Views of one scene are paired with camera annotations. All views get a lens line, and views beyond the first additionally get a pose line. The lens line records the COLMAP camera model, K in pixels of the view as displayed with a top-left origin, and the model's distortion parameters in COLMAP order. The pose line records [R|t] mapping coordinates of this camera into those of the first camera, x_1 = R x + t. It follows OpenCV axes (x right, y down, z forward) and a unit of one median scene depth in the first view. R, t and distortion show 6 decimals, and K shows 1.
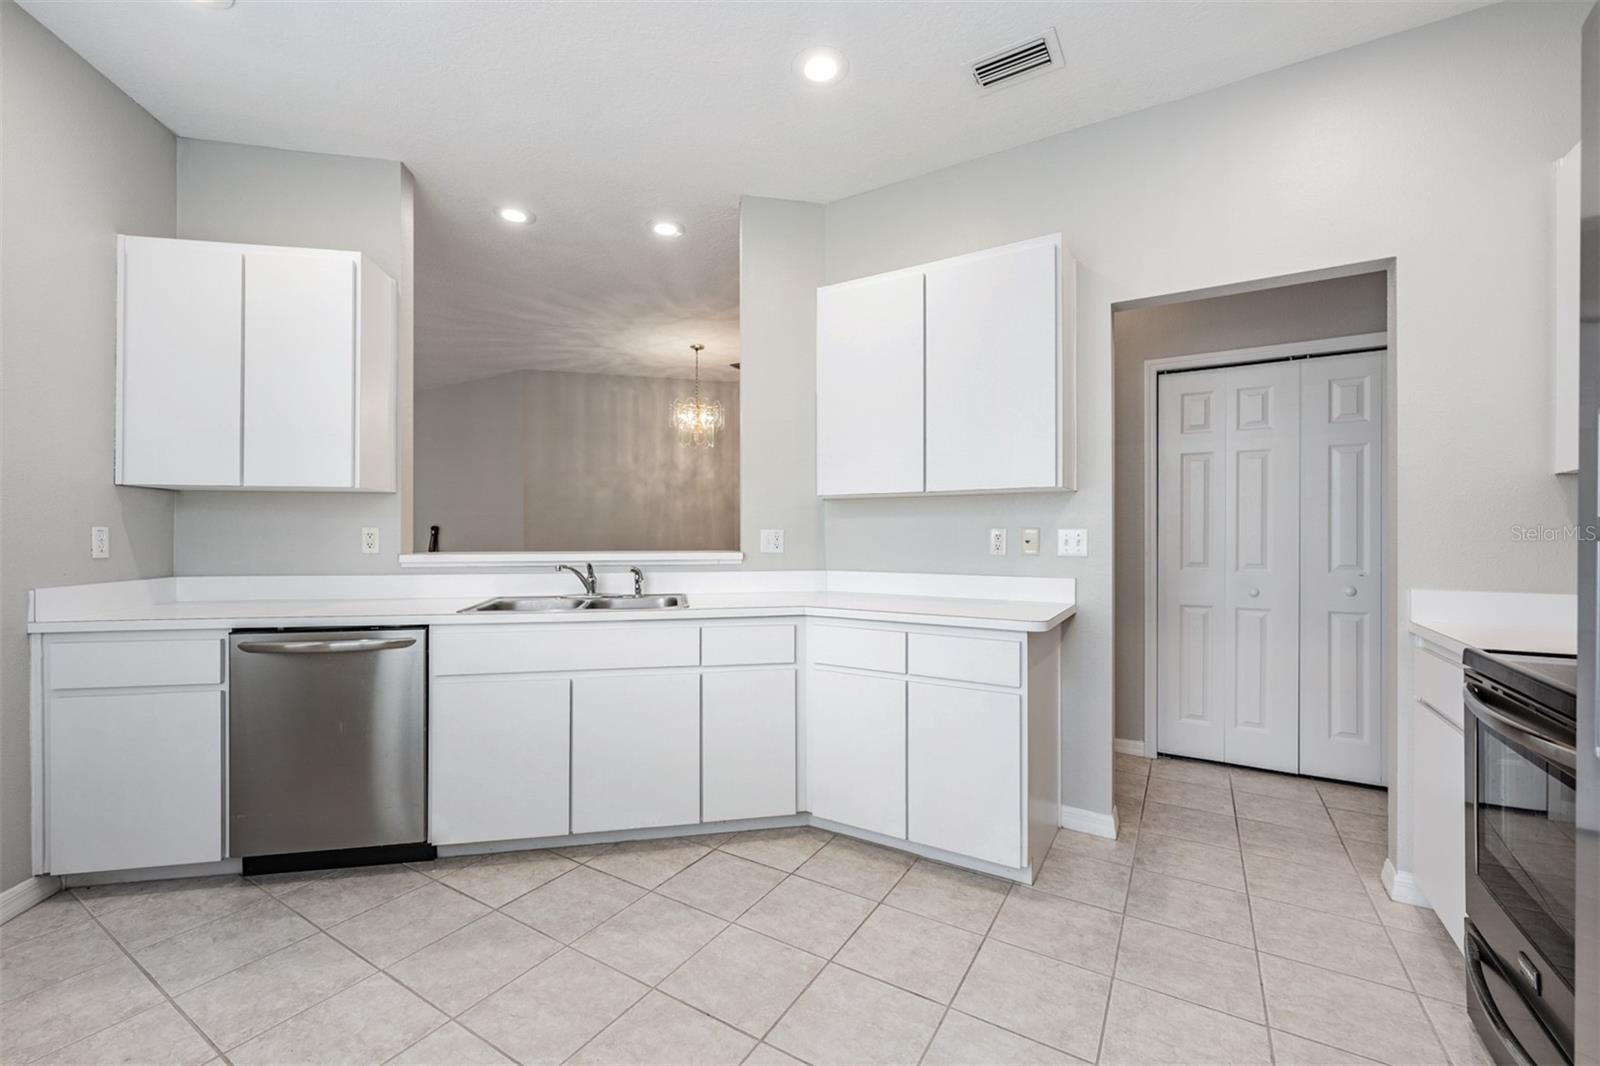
lens RADIAL K [[646.9, 0, 799.9], [0, 646.9, 535.6], [0, 0, 1]] dist [-0.000399, 0.000274]
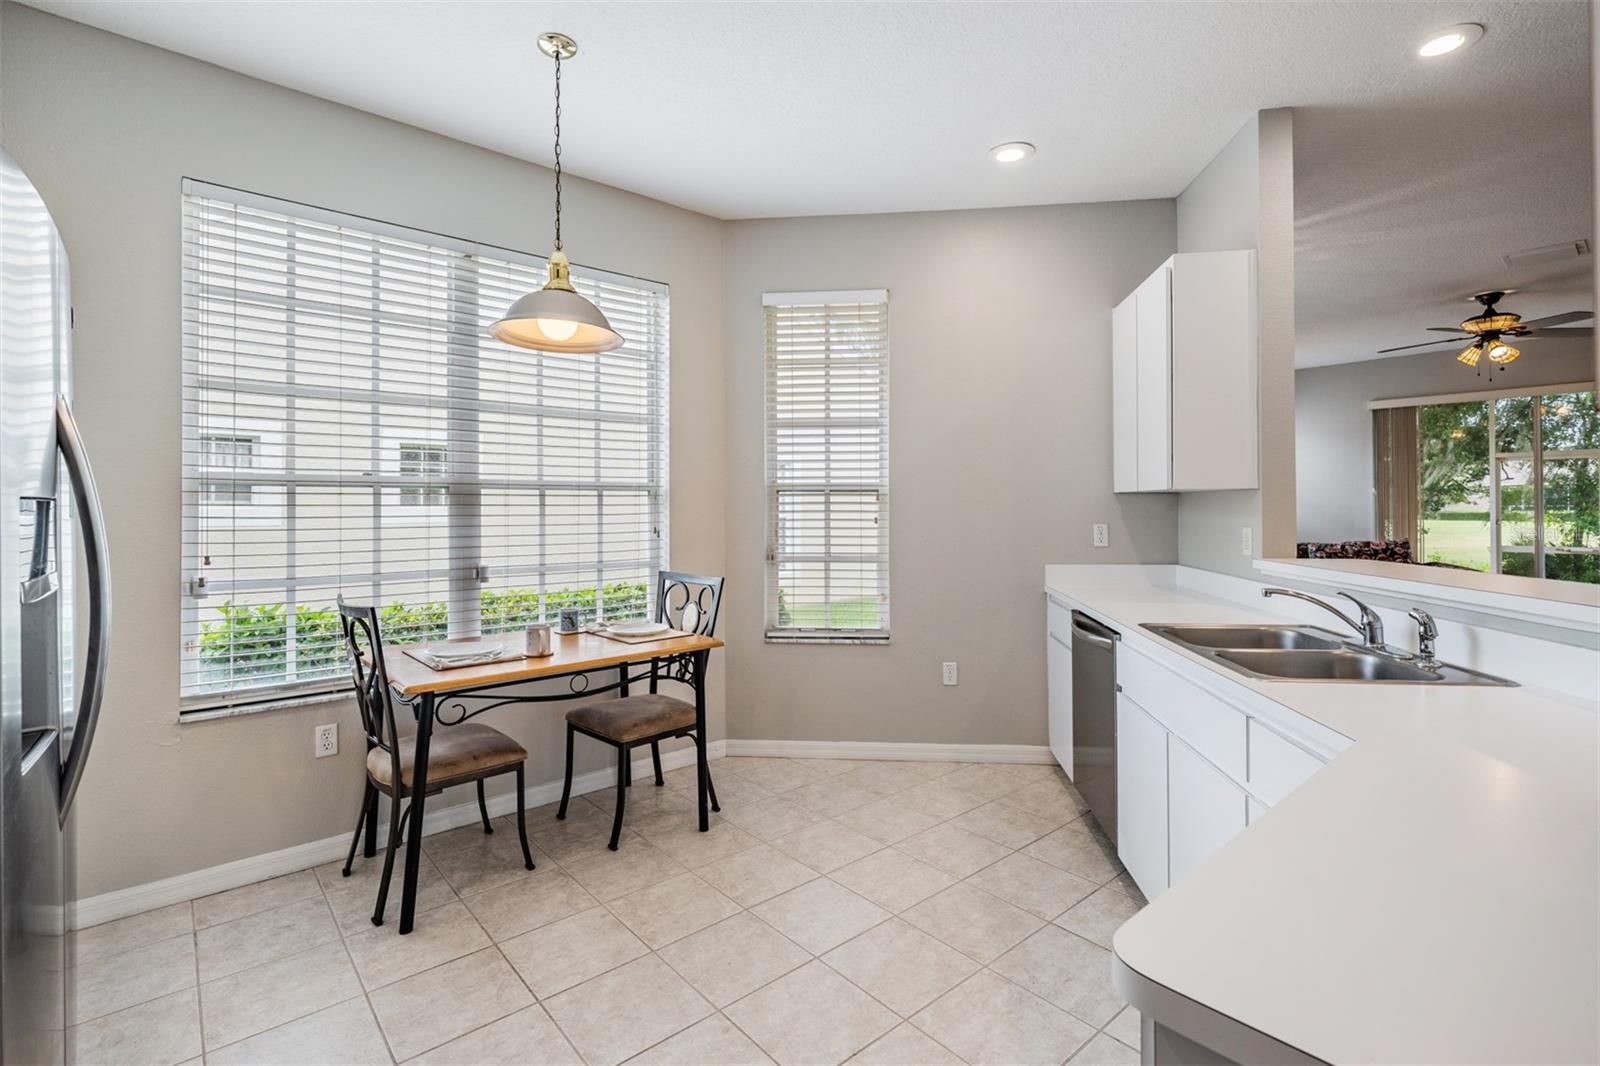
lens RADIAL K [[745.9, 0, 801.9], [0, 745.9, 502.5], [0, 0, 1]] dist [0.003794, -0.000409]
pose [[-0.308186, -0.004836, -0.951314, 0.606491], [0.003177, 0.999976, -0.006113, -0.048955], [0.951321, -0.004906, -0.308163, 0.814277]]
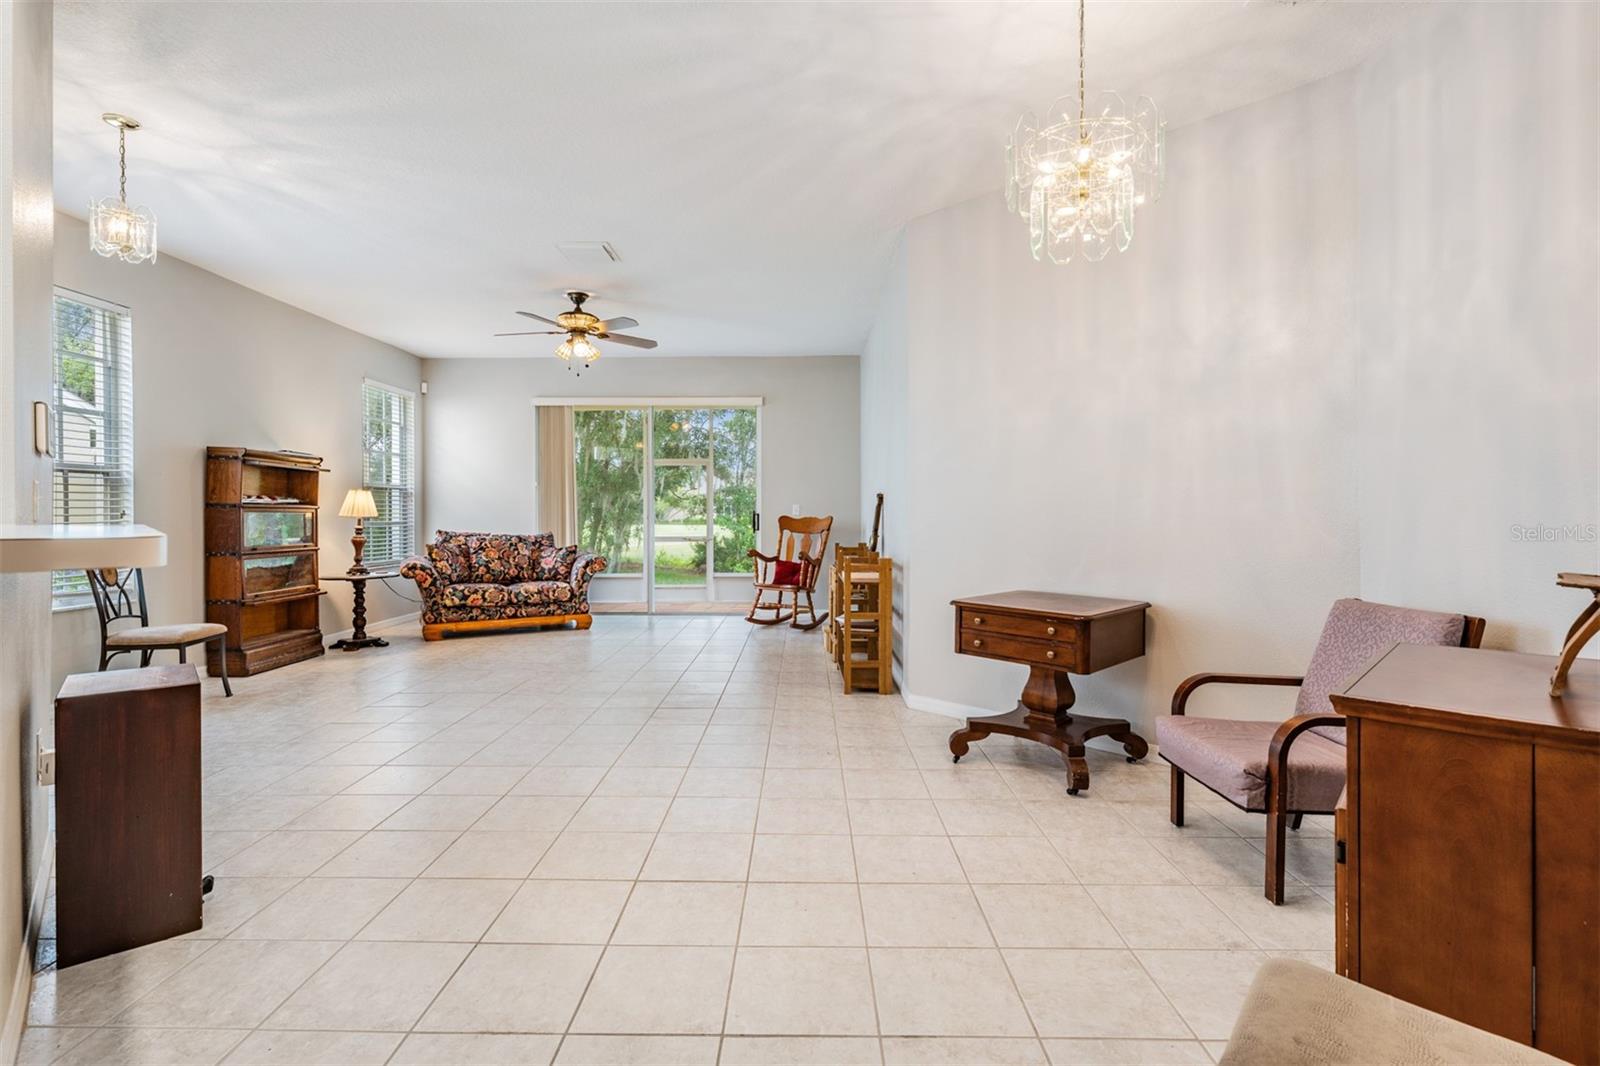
lens RADIAL K [[771.0, 0, 797.1], [0, 771.0, 521.5], [0, 0, 1]] dist [-0.002577, -0.000022]
pose [[0.498190, 0.004018, -0.867059, 0.309435], [0.002061, 0.999981, 0.005819, 0.024525], [0.867066, -0.004686, 0.498172, 1.448442]]
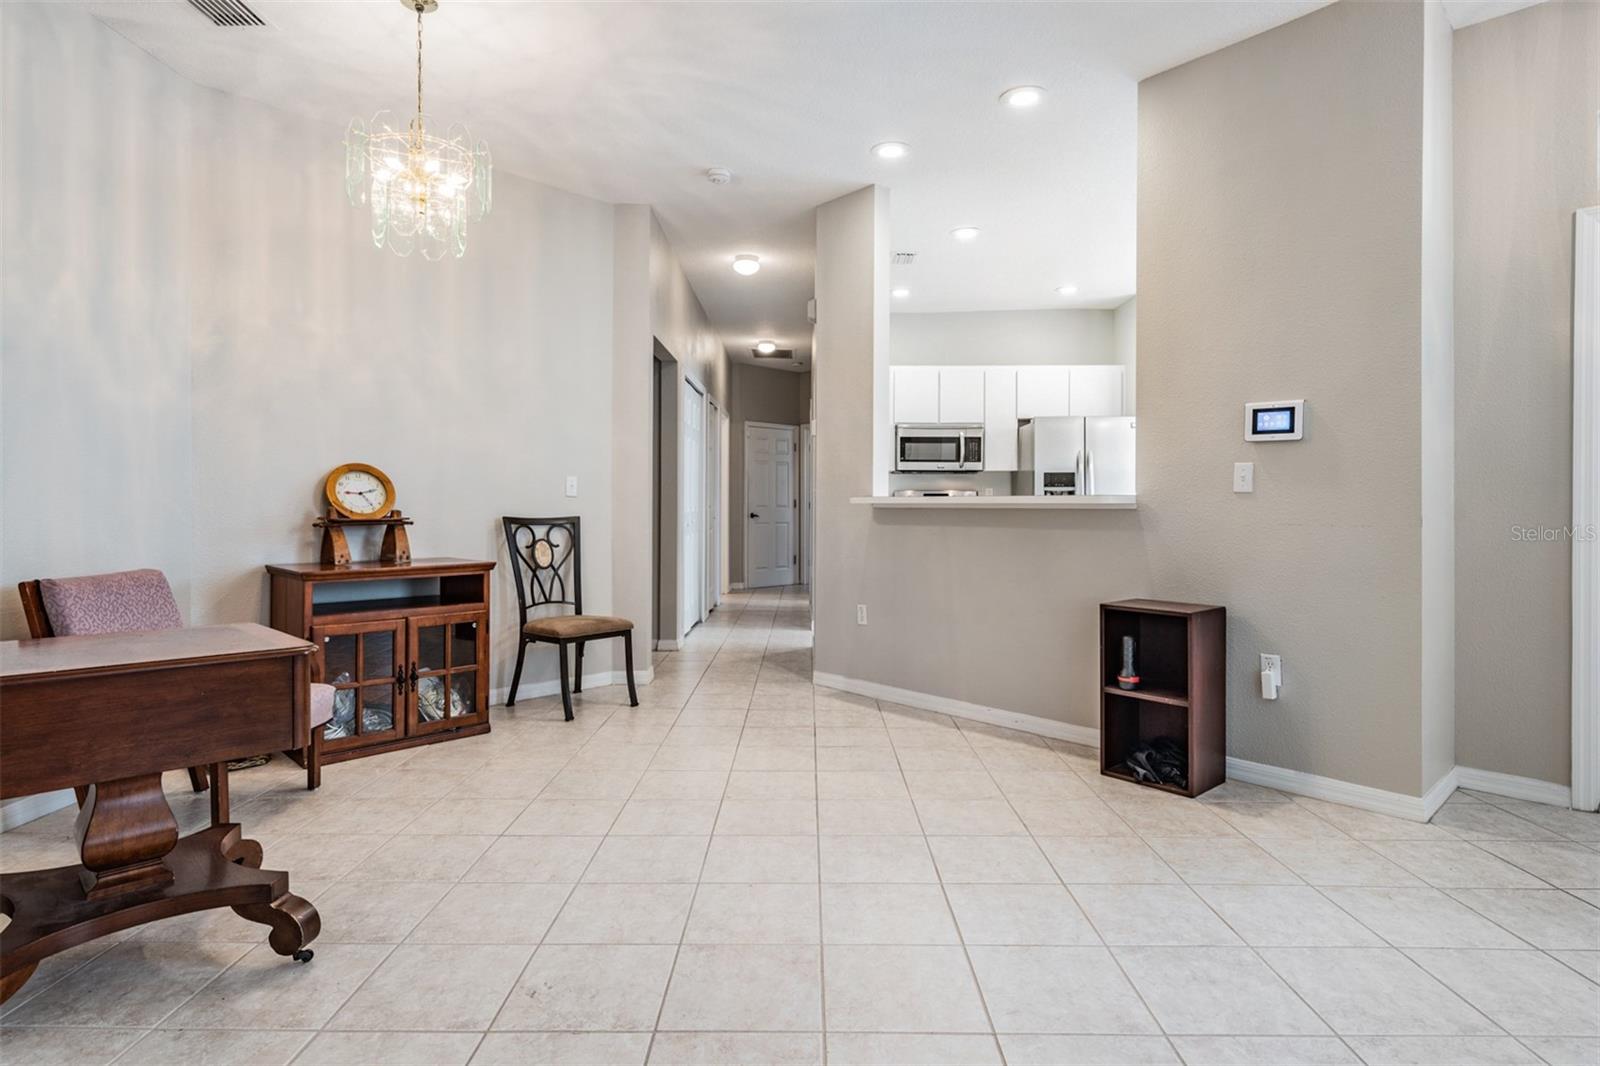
lens RADIAL K [[833.9, 0, 795.2], [0, 833.9, 504.9], [0, 0, 1]] dist [-0.000107, -0.002386]
pose [[-0.501353, -0.003847, 0.865234, -1.623372], [-0.001762, 0.999993, 0.003426, 0.042555], [-0.865241, 0.000193, -0.501356, 2.371881]]
